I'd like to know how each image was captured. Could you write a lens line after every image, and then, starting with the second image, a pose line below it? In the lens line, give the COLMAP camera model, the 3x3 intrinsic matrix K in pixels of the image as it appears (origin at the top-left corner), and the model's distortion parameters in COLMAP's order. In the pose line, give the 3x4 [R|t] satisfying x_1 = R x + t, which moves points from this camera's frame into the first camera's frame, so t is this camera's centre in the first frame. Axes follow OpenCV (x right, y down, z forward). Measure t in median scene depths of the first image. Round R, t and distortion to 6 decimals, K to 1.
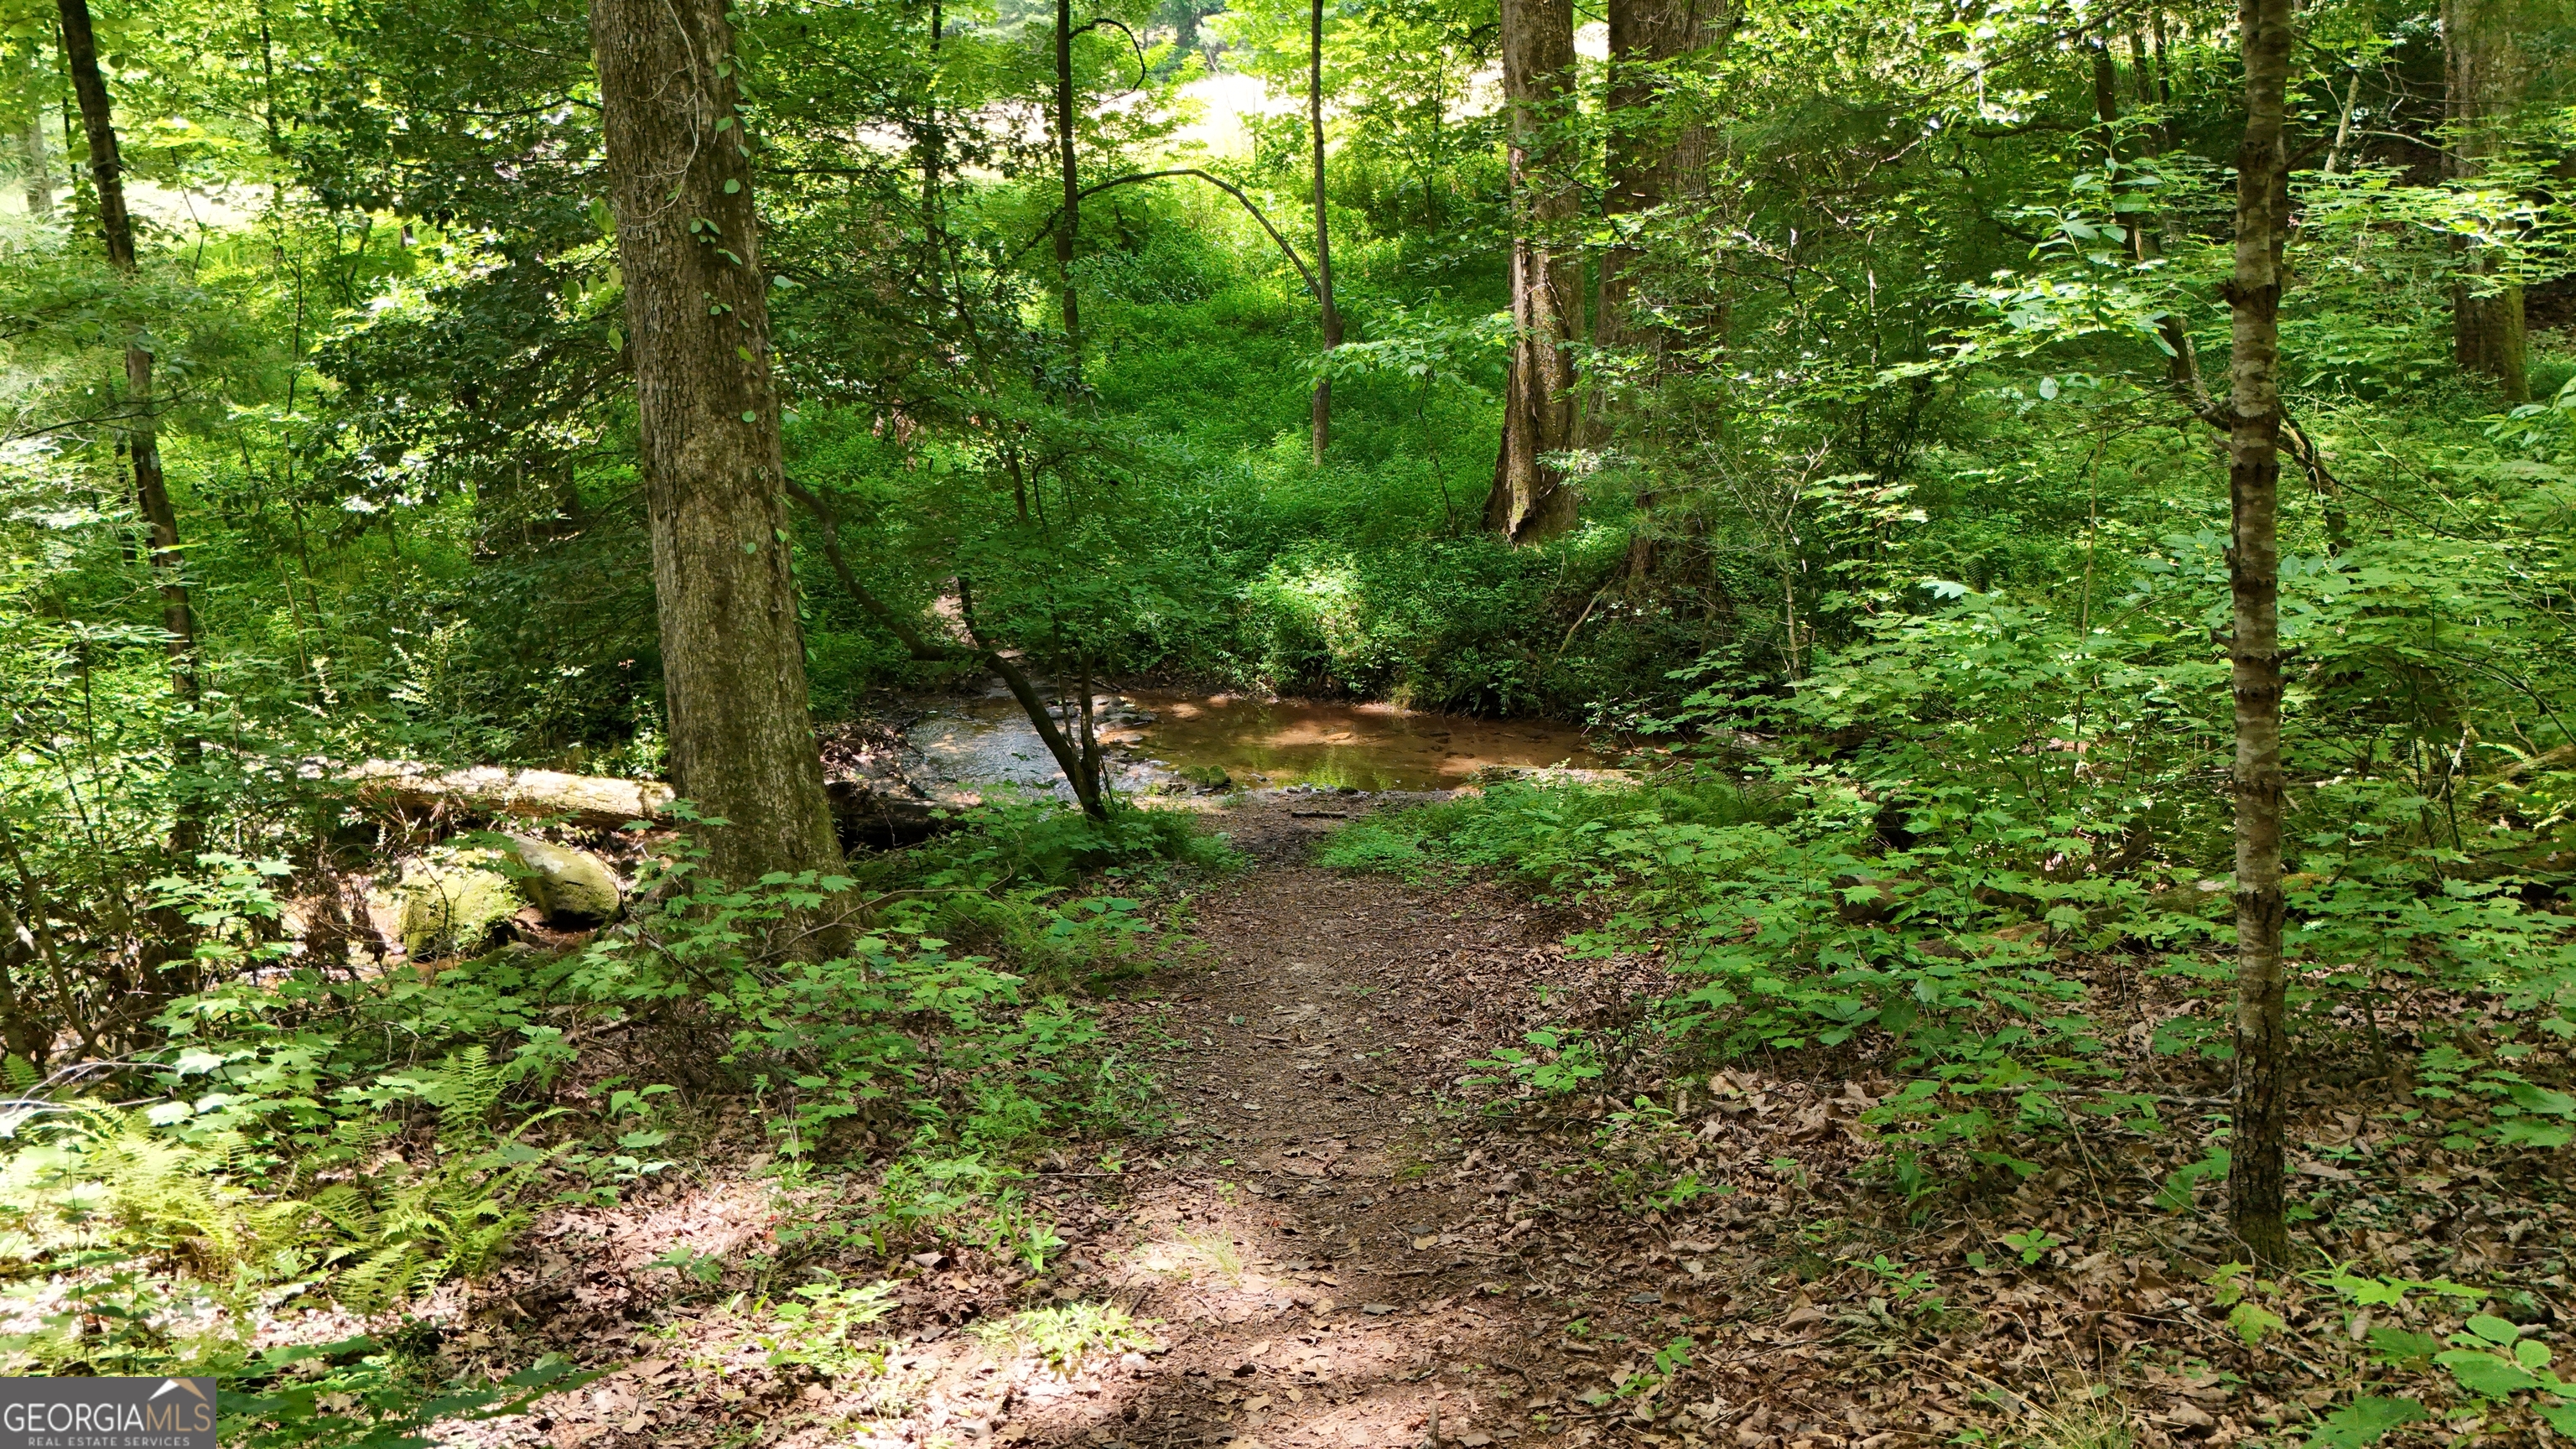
lens RADIAL K [[1870.1, 0, 1297.2], [0, 1870.1, 708.6], [0, 0, 1]] dist [0.144510, -0.191504]
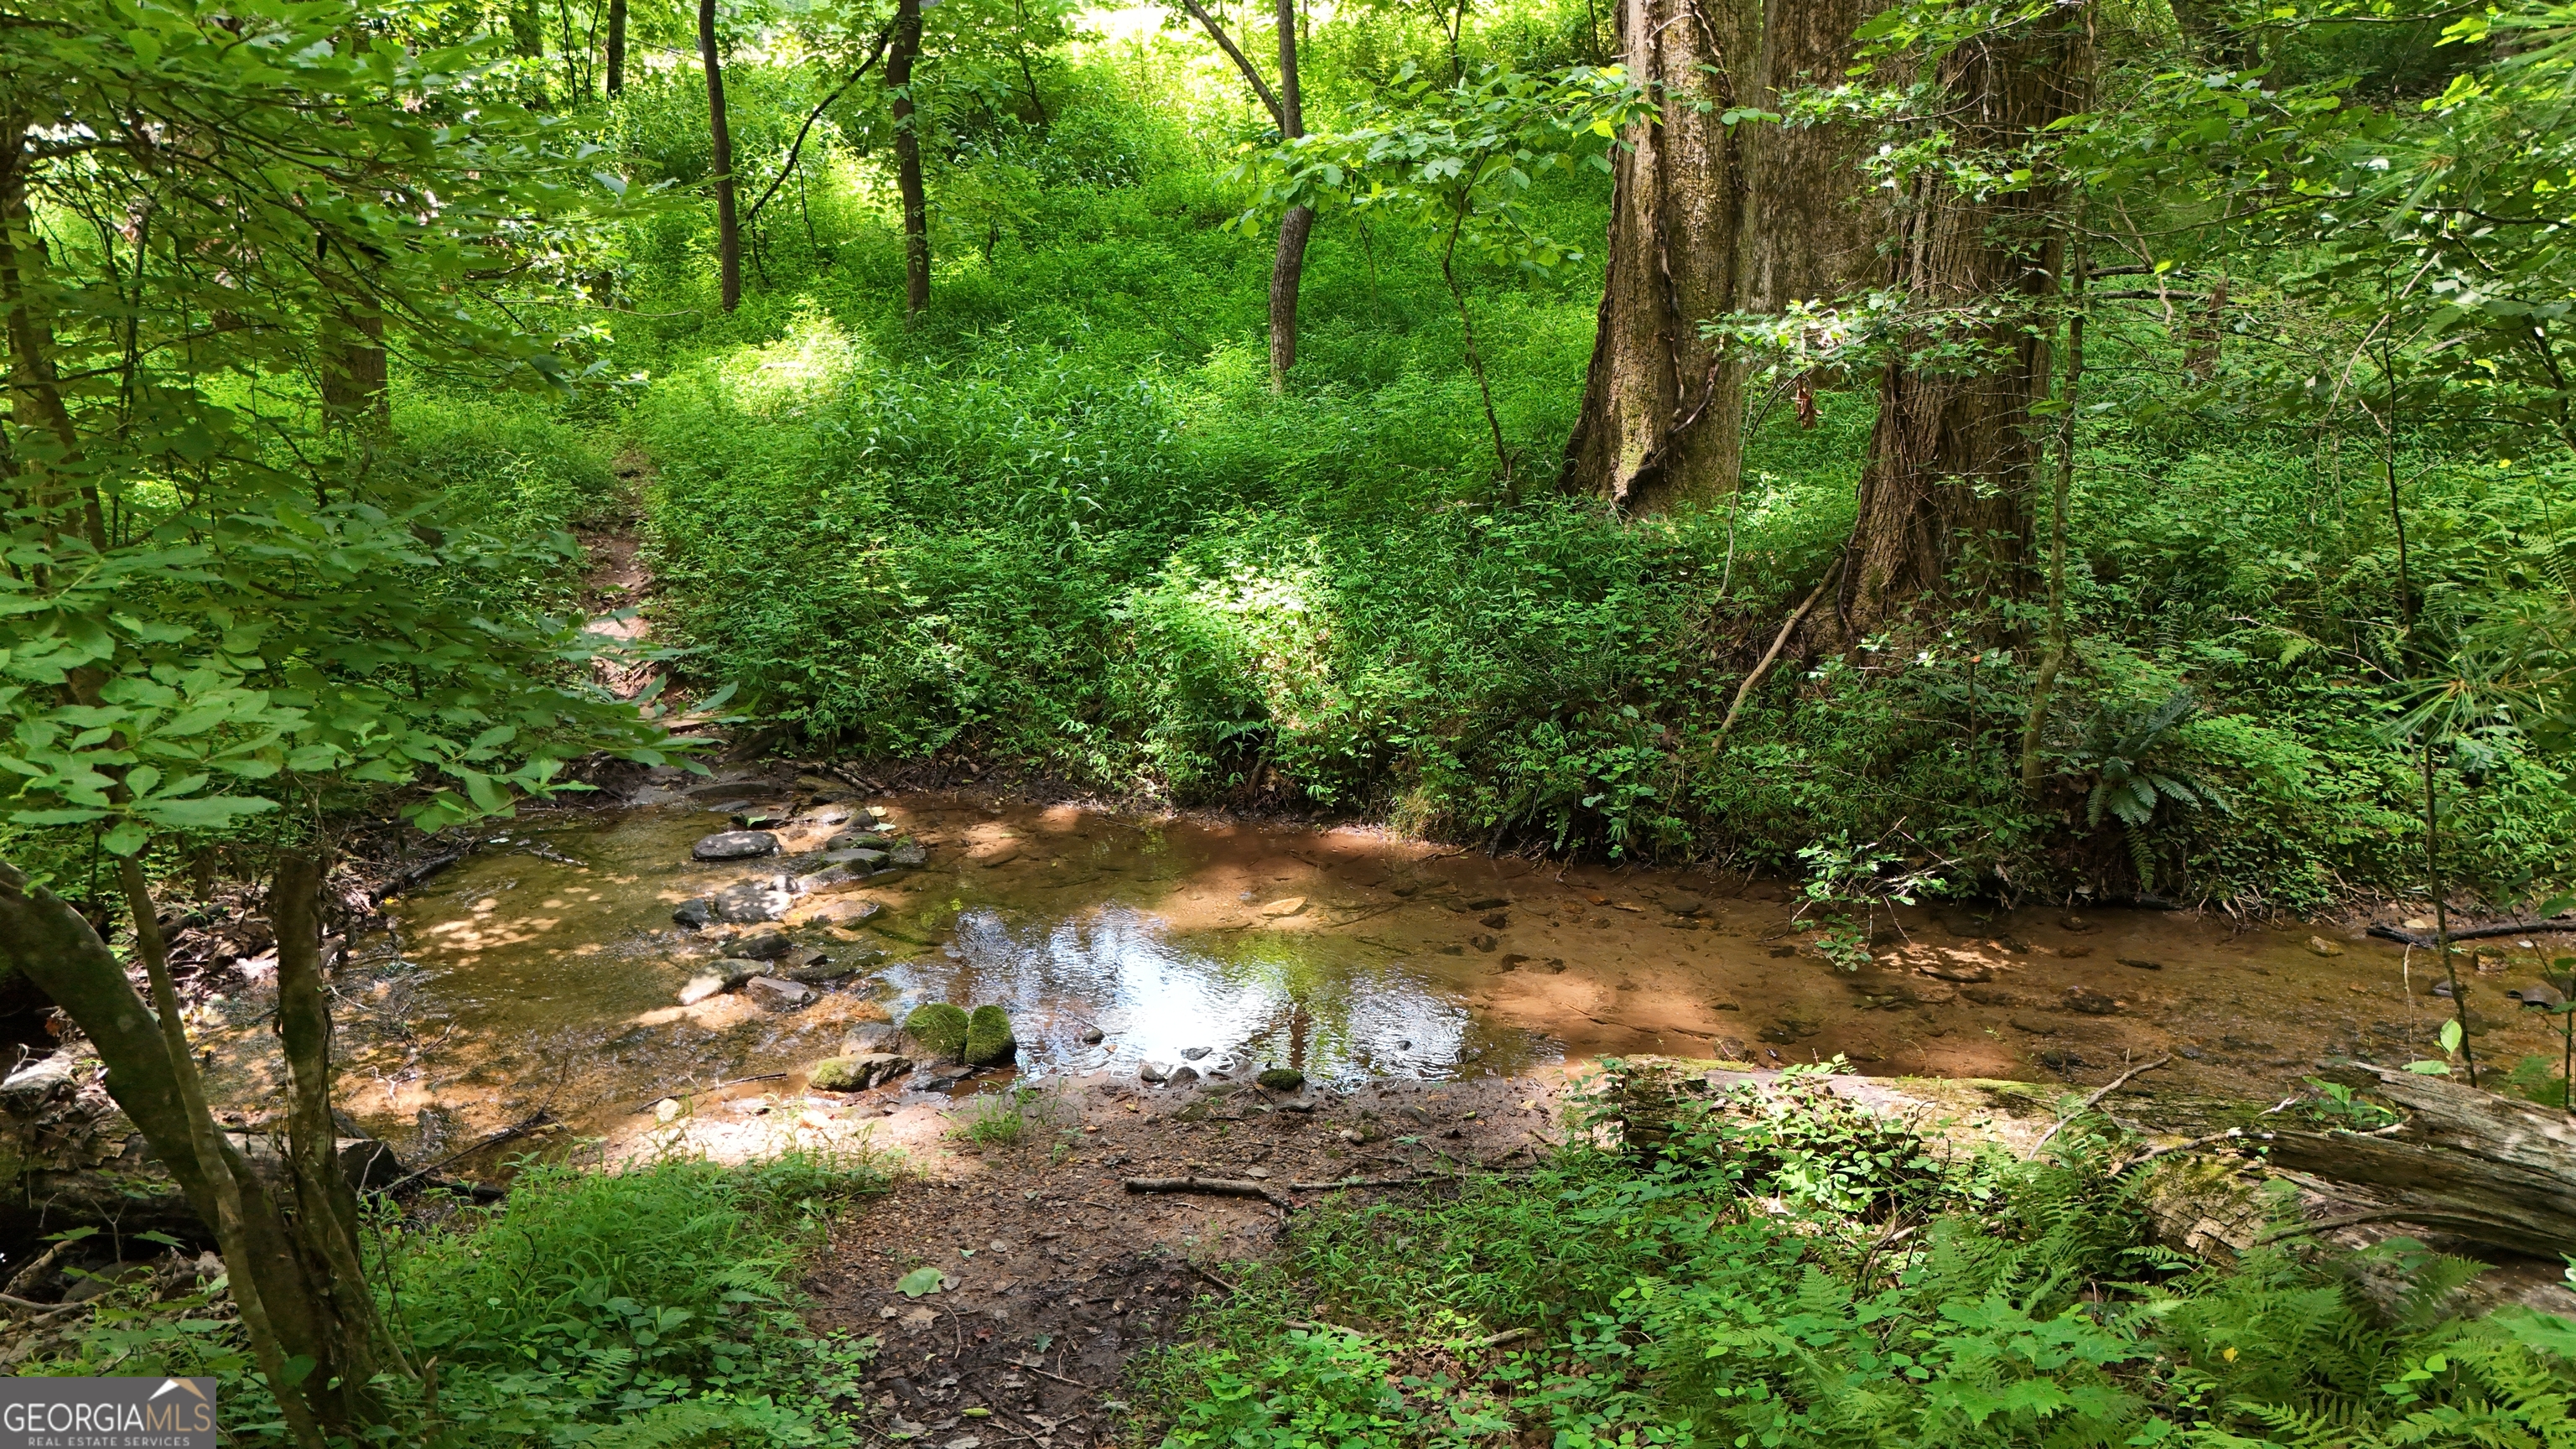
lens RADIAL K [[1870.1, 0, 1297.2], [0, 1870.1, 708.6], [0, 0, 1]] dist [0.144510, -0.191504]
pose [[0.999953, 0.001929, -0.009451, 0.028581], [-0.001916, 0.999997, 0.001423, -0.034709], [0.009454, -0.001405, 0.999954, 0.469724]]
